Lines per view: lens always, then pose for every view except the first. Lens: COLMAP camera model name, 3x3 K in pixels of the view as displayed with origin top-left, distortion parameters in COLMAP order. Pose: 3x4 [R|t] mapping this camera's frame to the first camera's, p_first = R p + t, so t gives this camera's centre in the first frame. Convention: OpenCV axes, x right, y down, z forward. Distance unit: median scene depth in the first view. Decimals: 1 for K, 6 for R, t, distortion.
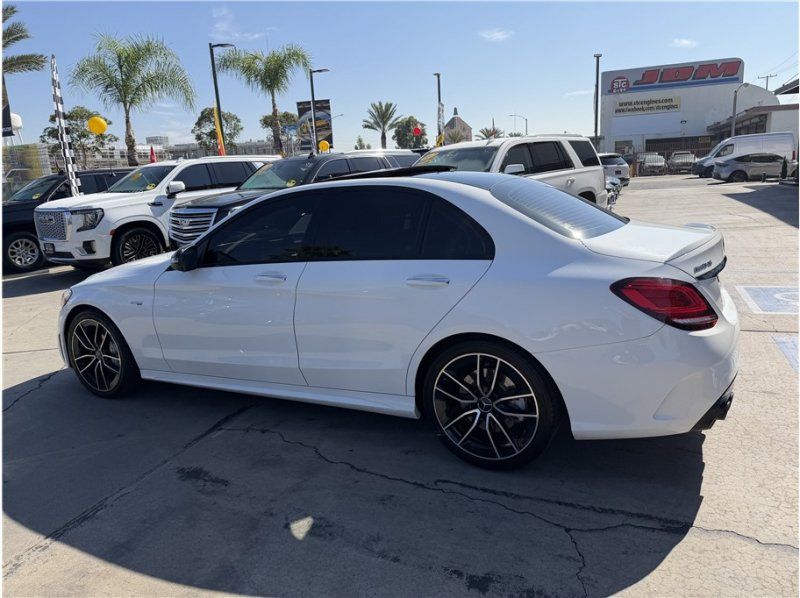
lens RADIAL K [[561.2, 0, 404.0], [0, 561.2, 296.1], [0, 0, 1]] dist [0.018048, -0.028725]
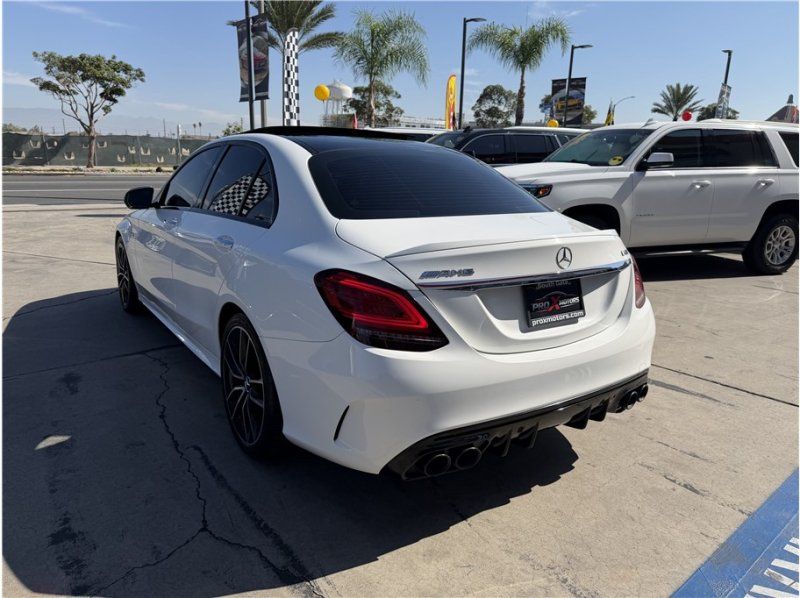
lens RADIAL K [[562.3, 0, 404.9], [0, 562.3, 303.6], [0, 0, 1]] dist [0.015285, -0.026032]
pose [[0.880032, 0.195819, -0.432665, 0.204269], [-0.177277, 0.980634, 0.083246, -0.016399], [0.440587, 0.003443, 0.897703, 0.075449]]
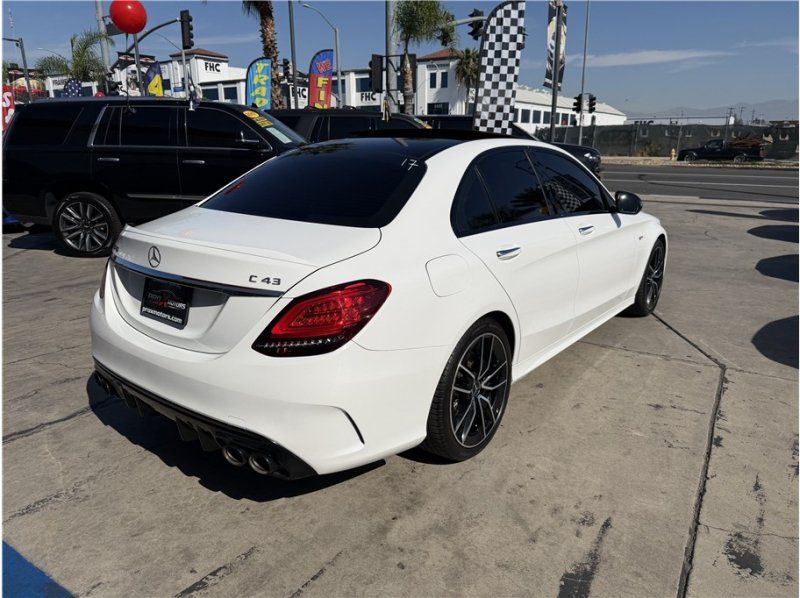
lens RADIAL K [[561.2, 0, 398.7], [0, 561.2, 305.2], [0, 0, 1]] dist [0.018048, -0.028725]
pose [[-0.182060, 0.331150, -0.925847, 0.351683], [-0.200612, 0.909269, 0.364670, -0.106642], [0.962605, 0.252128, -0.099109, 0.403784]]
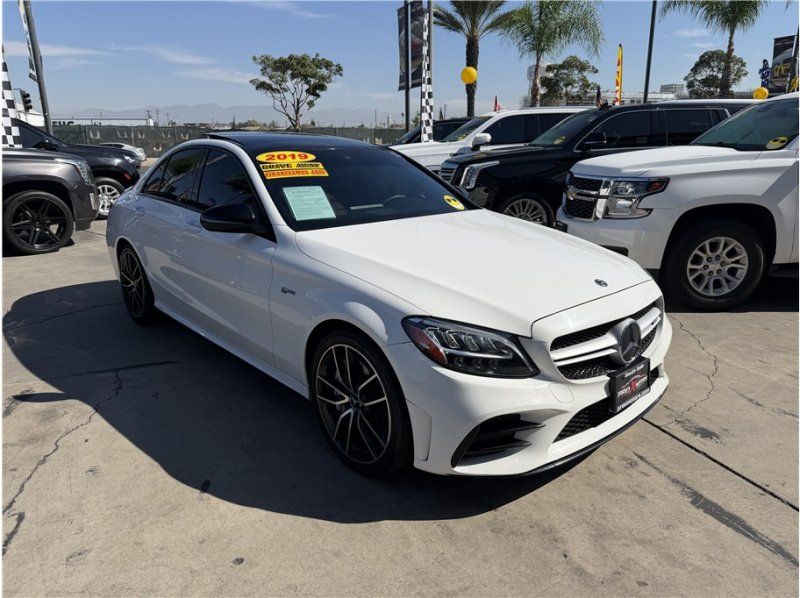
lens RADIAL K [[561.2, 0, 404.7], [0, 561.2, 295.8], [0, 0, 1]] dist [0.018048, -0.028725]
pose [[0.674265, 0.248133, -0.695555, 0.253211], [-0.189378, 0.968464, 0.161908, -0.060584], [0.713794, 0.022554, 0.699992, 0.219567]]
